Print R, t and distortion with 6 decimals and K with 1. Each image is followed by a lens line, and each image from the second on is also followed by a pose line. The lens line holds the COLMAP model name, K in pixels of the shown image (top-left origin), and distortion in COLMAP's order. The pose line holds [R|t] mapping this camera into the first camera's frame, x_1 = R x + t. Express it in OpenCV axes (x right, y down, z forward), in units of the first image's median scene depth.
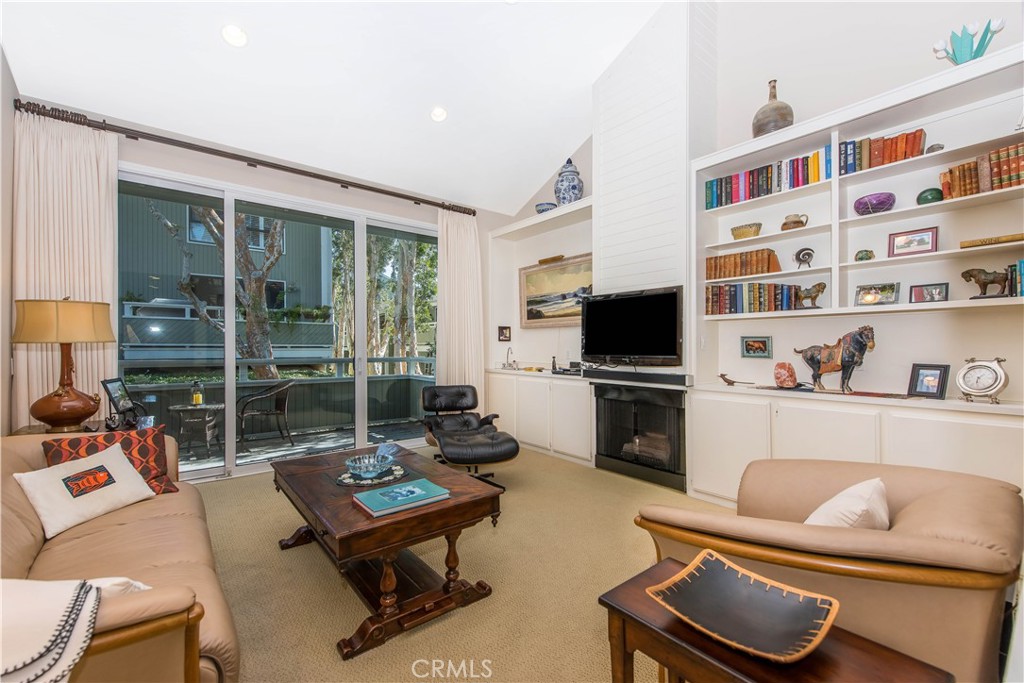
lens RADIAL K [[435.1, 0, 491.0], [0, 435.1, 338.8], [0, 0, 1]] dist [0.002195, -0.000367]
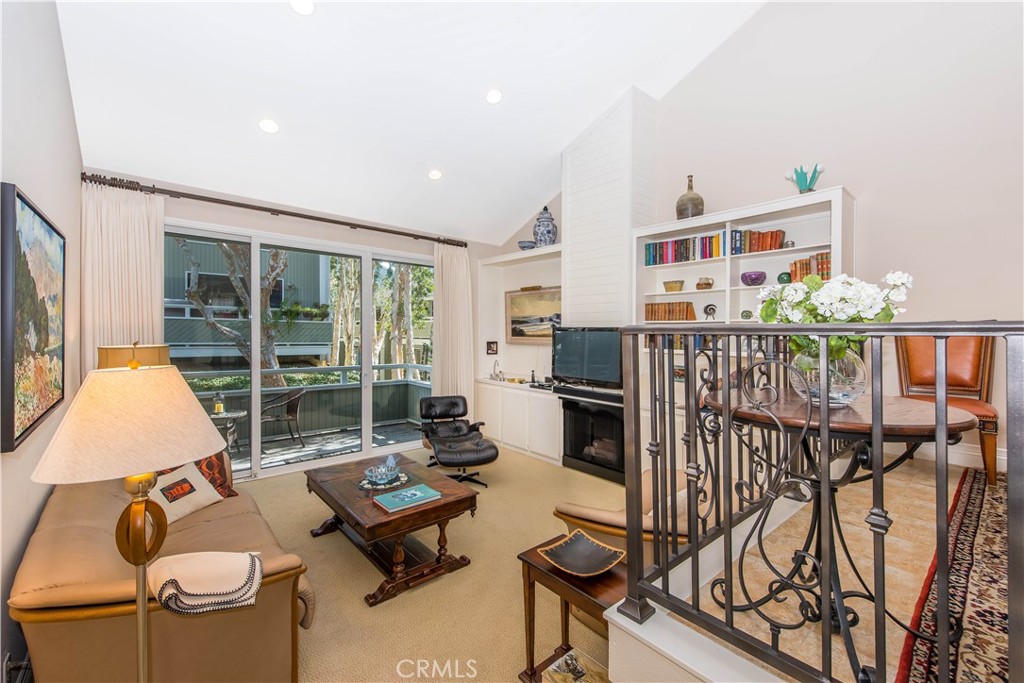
lens RADIAL K [[441.6, 0, 515.4], [0, 441.6, 328.6], [0, 0, 1]] dist [-0.001026, 0.000164]
pose [[0.998118, 0.005262, 0.061091, 0.029337], [-0.006042, 0.999902, 0.012604, -0.107774], [-0.061018, -0.012950, 0.998053, -0.233373]]
